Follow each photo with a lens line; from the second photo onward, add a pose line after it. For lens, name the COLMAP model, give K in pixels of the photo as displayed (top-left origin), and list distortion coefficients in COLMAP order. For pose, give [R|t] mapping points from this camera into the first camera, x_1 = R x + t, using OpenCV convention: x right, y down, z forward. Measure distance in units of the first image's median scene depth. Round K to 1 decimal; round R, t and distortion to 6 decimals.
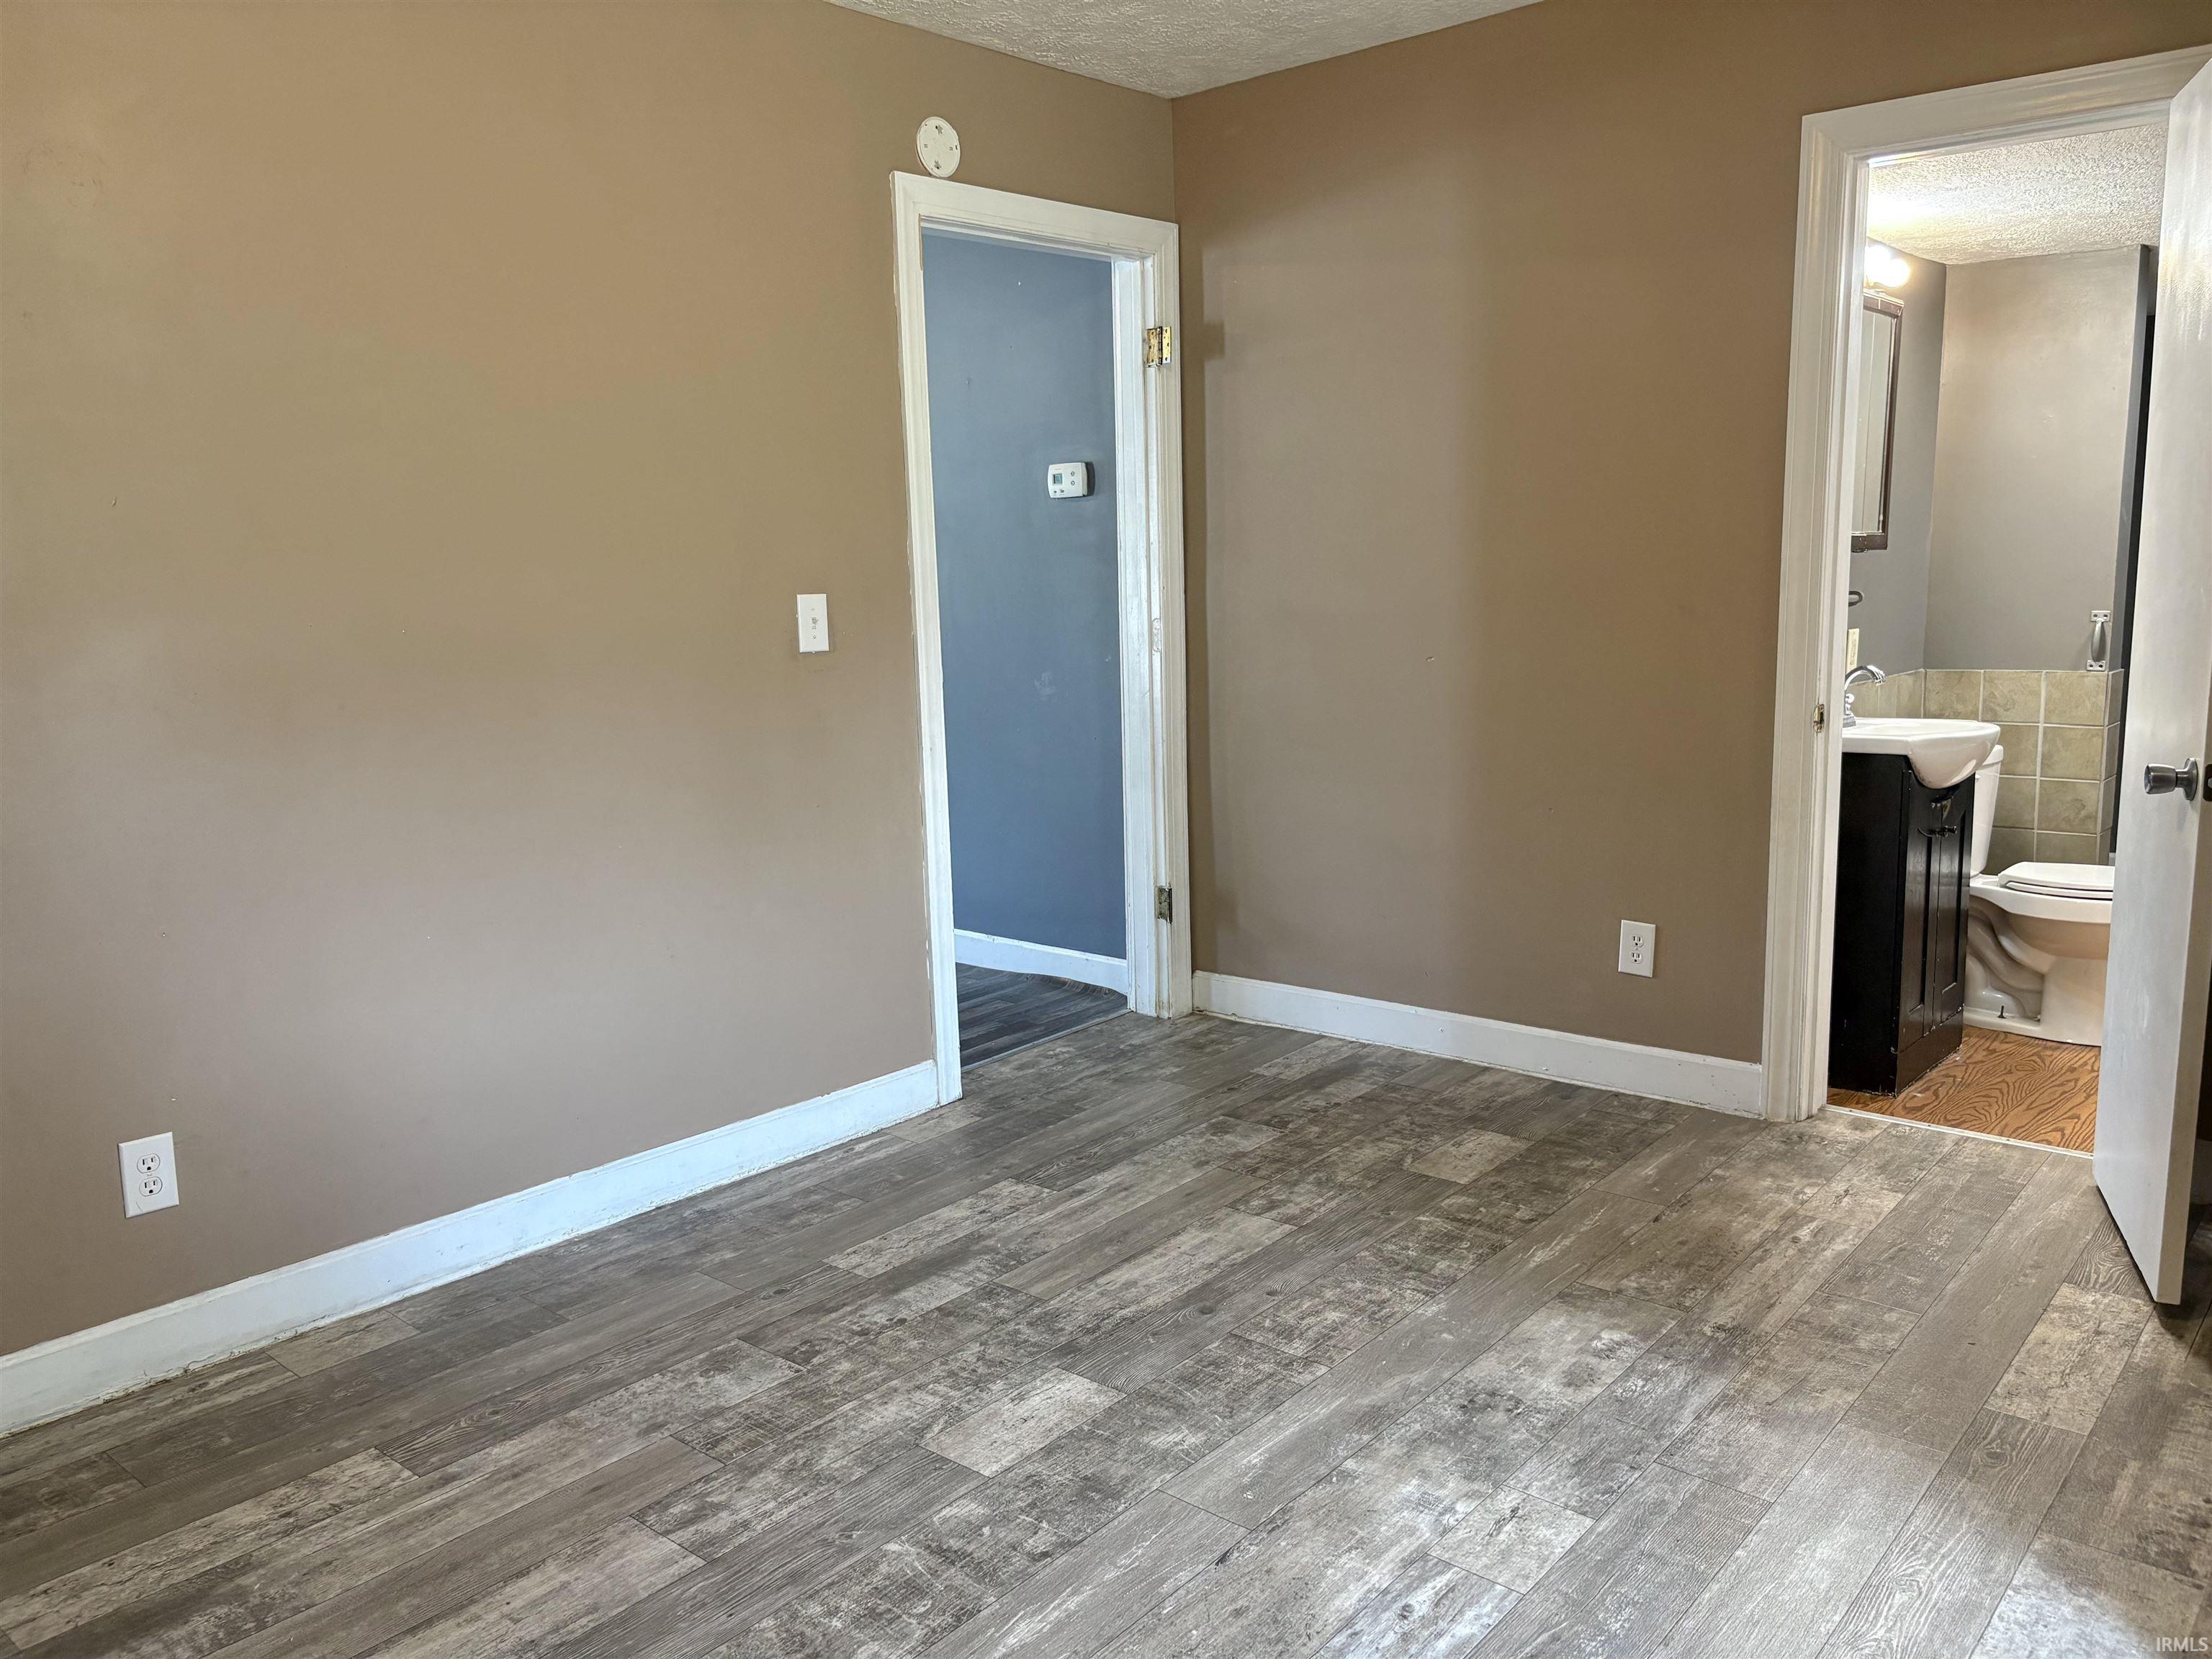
lens RADIAL K [[1682.2, 0, 1110.8], [0, 1682.2, 837.8], [0, 0, 1]] dist [0.045573, -0.057917]
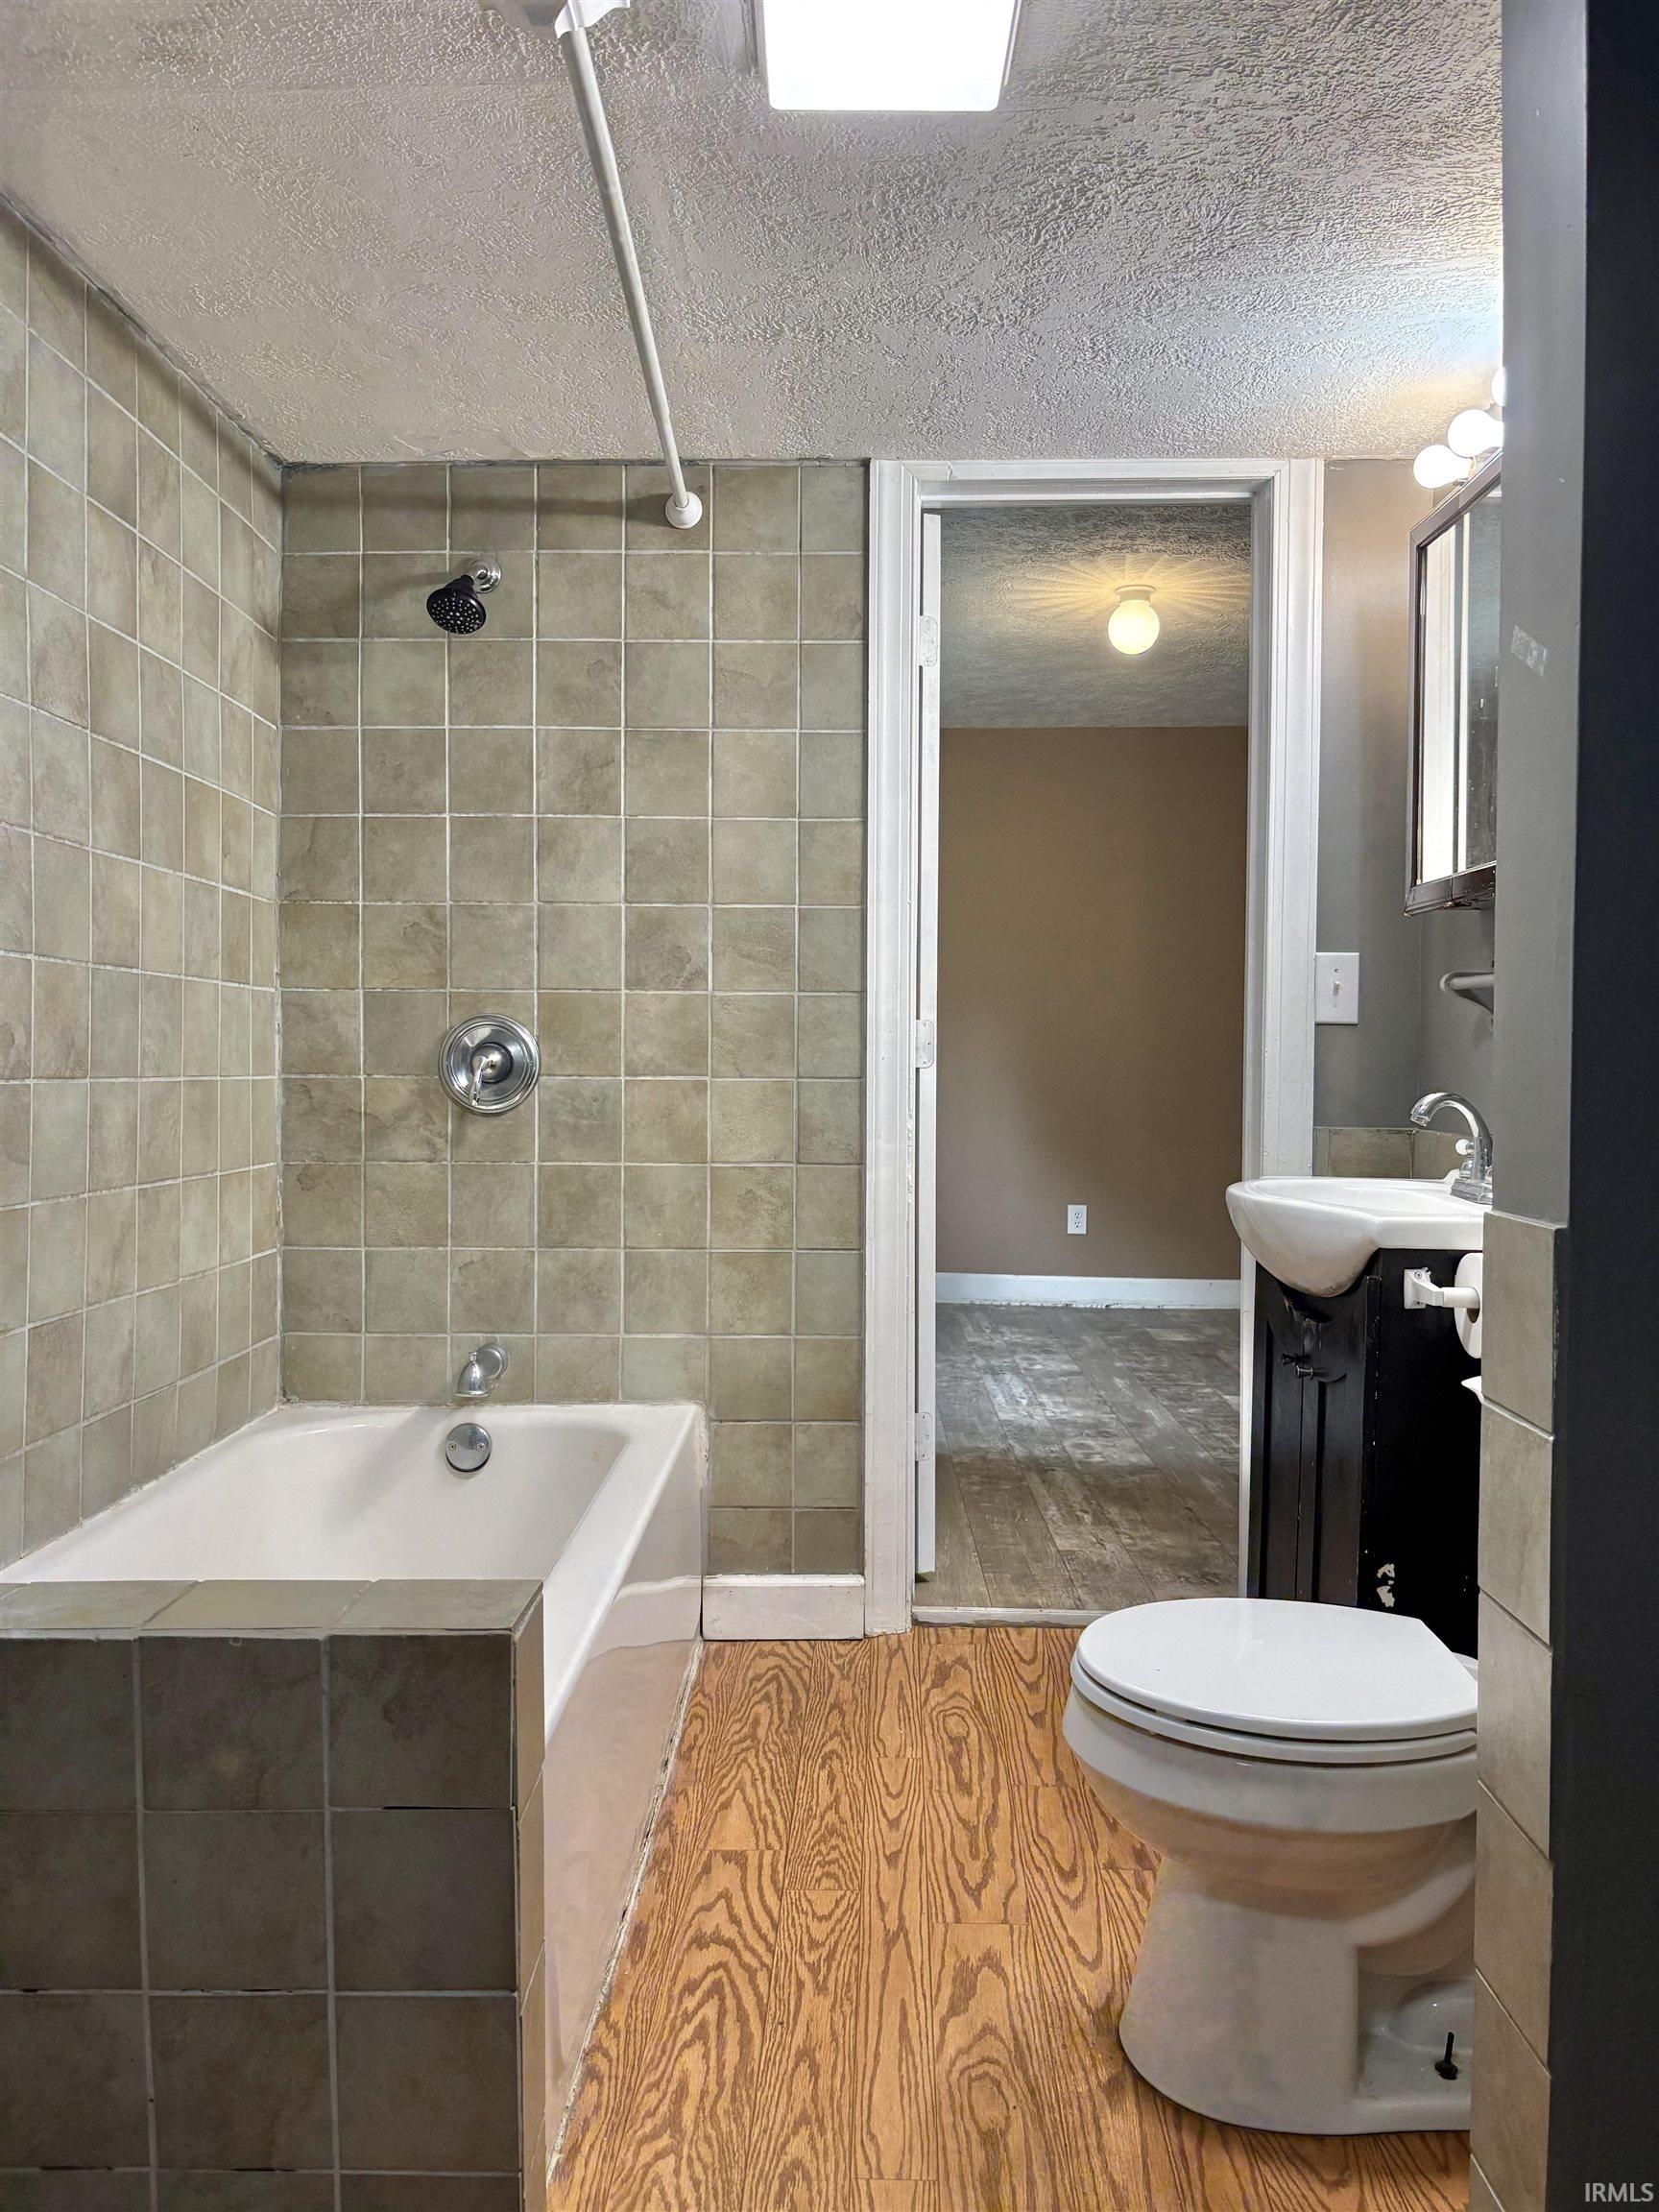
lens RADIAL K [[1682.2, 0, 837.2], [0, 1682.2, 1117.5], [0, 0, 1]] dist [0.045573, -0.057917]
pose [[-0.767734, 0.039923, -0.639524, 1.607262], [-0.090708, 0.981235, 0.170147, -0.284319], [0.634316, 0.188637, -0.749706, 2.147703]]
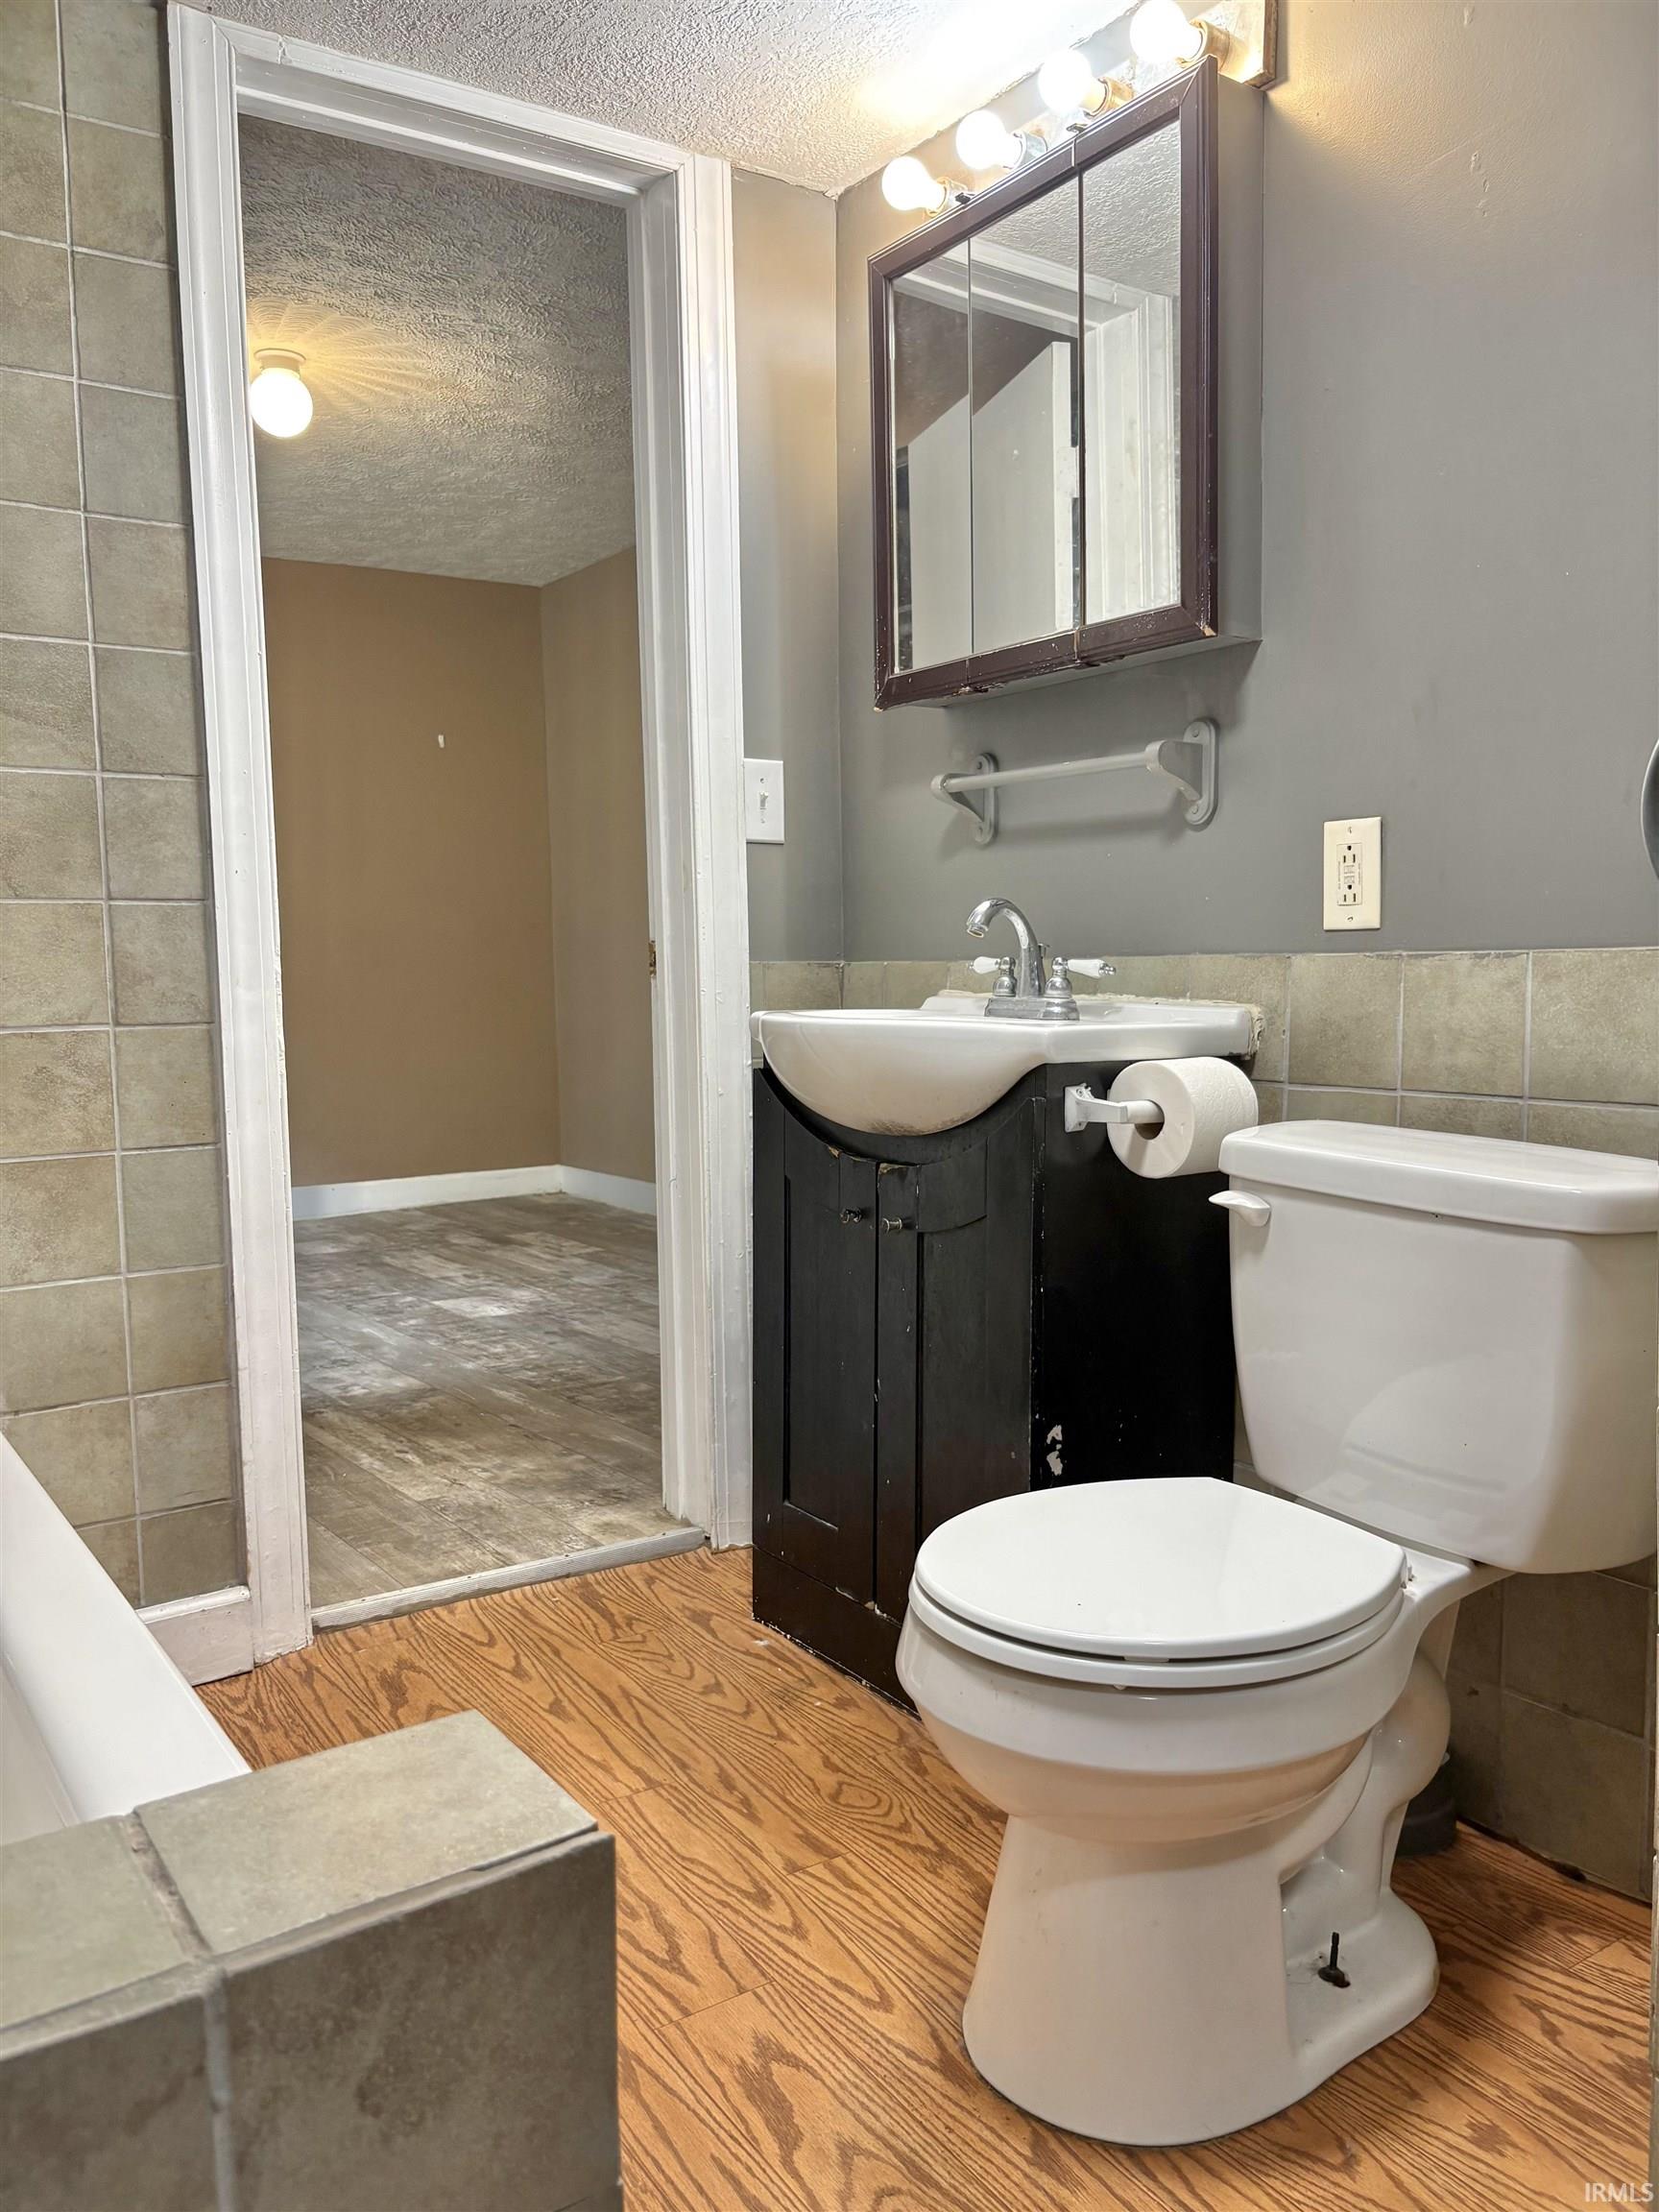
lens RADIAL K [[1682.2, 0, 837.3], [0, 1682.2, 1113.2], [0, 0, 1]] dist [0.045573, -0.057917]
pose [[-0.253590, 0.109790, -0.961061, 1.578881], [-0.132469, 0.980236, 0.146935, -0.174552], [0.958198, 0.164572, -0.234034, 1.786213]]
